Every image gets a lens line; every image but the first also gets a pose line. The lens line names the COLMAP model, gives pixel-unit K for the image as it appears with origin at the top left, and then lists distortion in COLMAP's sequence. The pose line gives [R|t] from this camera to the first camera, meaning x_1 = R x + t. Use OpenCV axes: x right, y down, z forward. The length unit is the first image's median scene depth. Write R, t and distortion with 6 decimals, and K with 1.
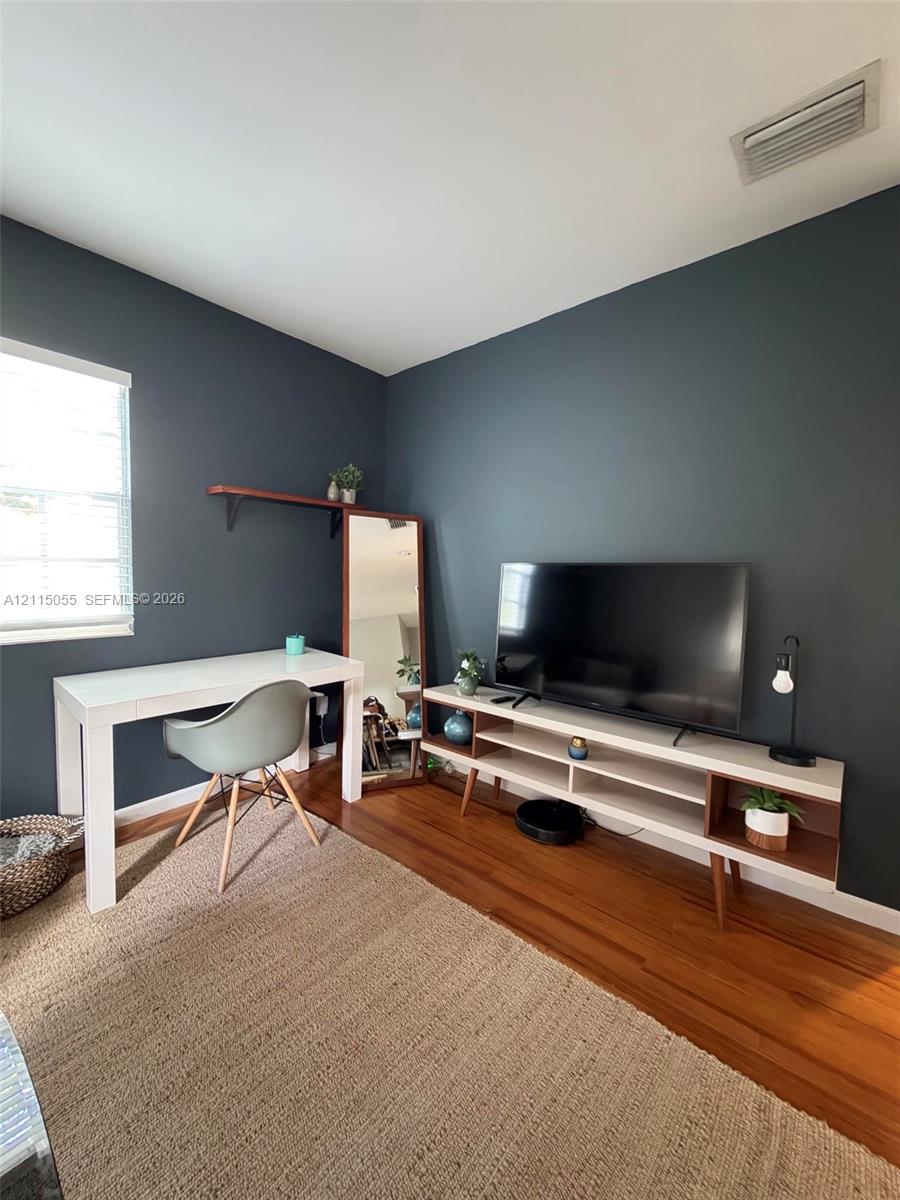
lens RADIAL K [[477.8, 0, 444.2], [0, 477.8, 604.0], [0, 0, 1]] dist [0.004071, -0.003148]
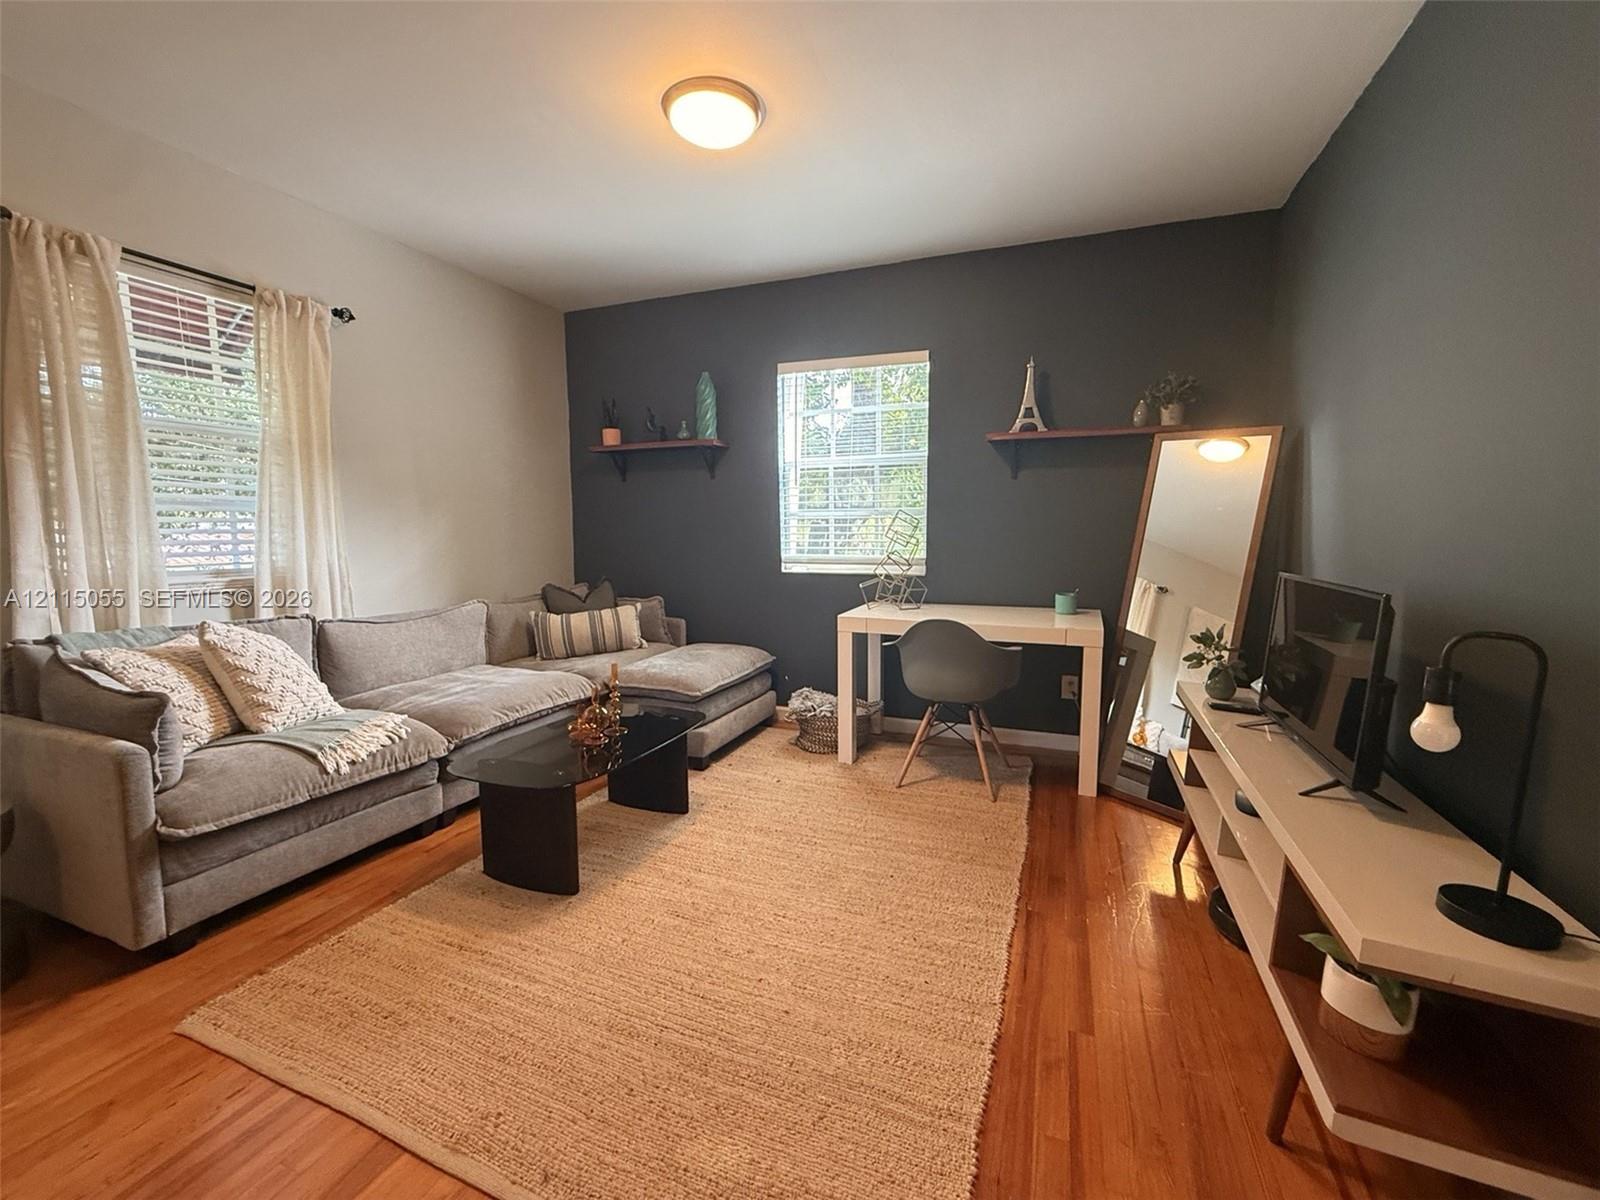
lens RADIAL K [[677.8, 0, 793.5], [0, 677.8, 601.3], [0, 0, 1]] dist [0.001193, -0.000079]
pose [[0.337397, 0.082117, -0.937774, 0.697113], [-0.040268, 0.996535, 0.072775, 0.010495], [0.940501, 0.013208, 0.339535, 0.116512]]
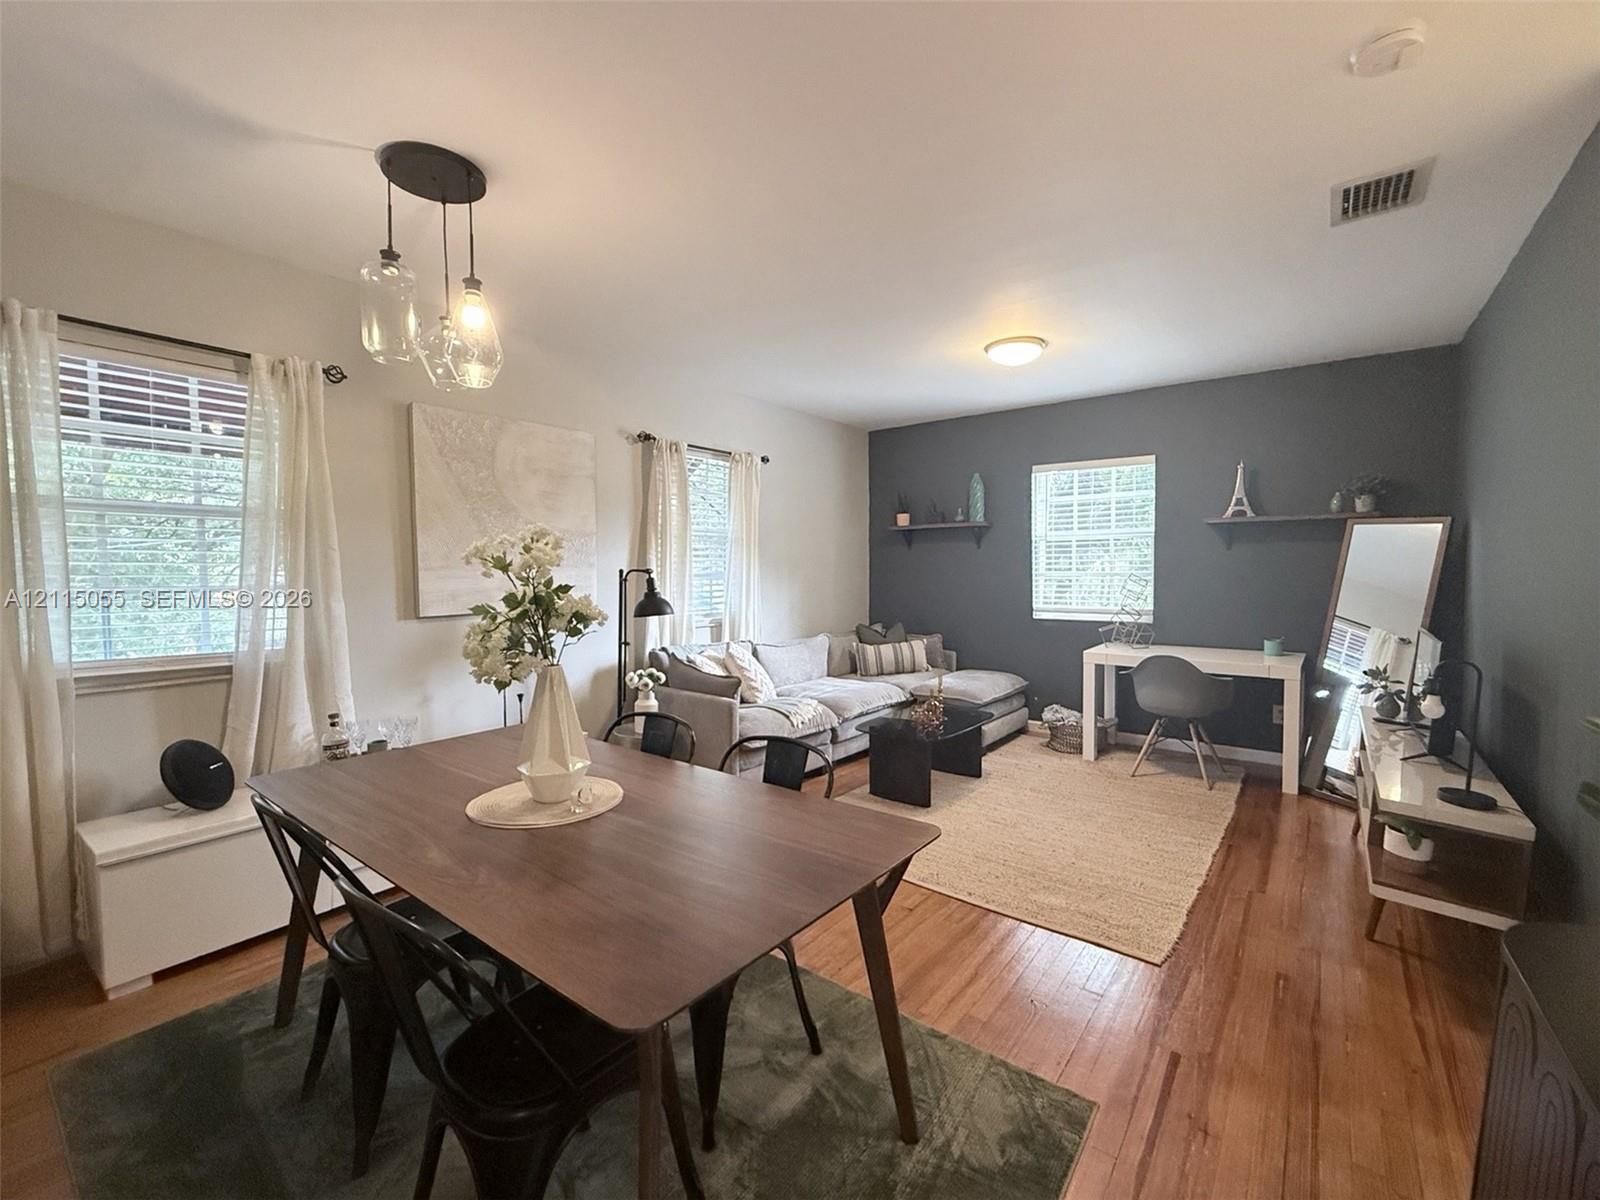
lens RADIAL K [[677.8, 0, 800.1], [0, 677.8, 600.4], [0, 0, 1]] dist [0.001193, -0.000079]
pose [[0.062865, 0.027645, -0.997639, 1.240141], [-0.045049, 0.998676, 0.024835, -0.016455], [0.997005, 0.043382, 0.064027, -0.224250]]
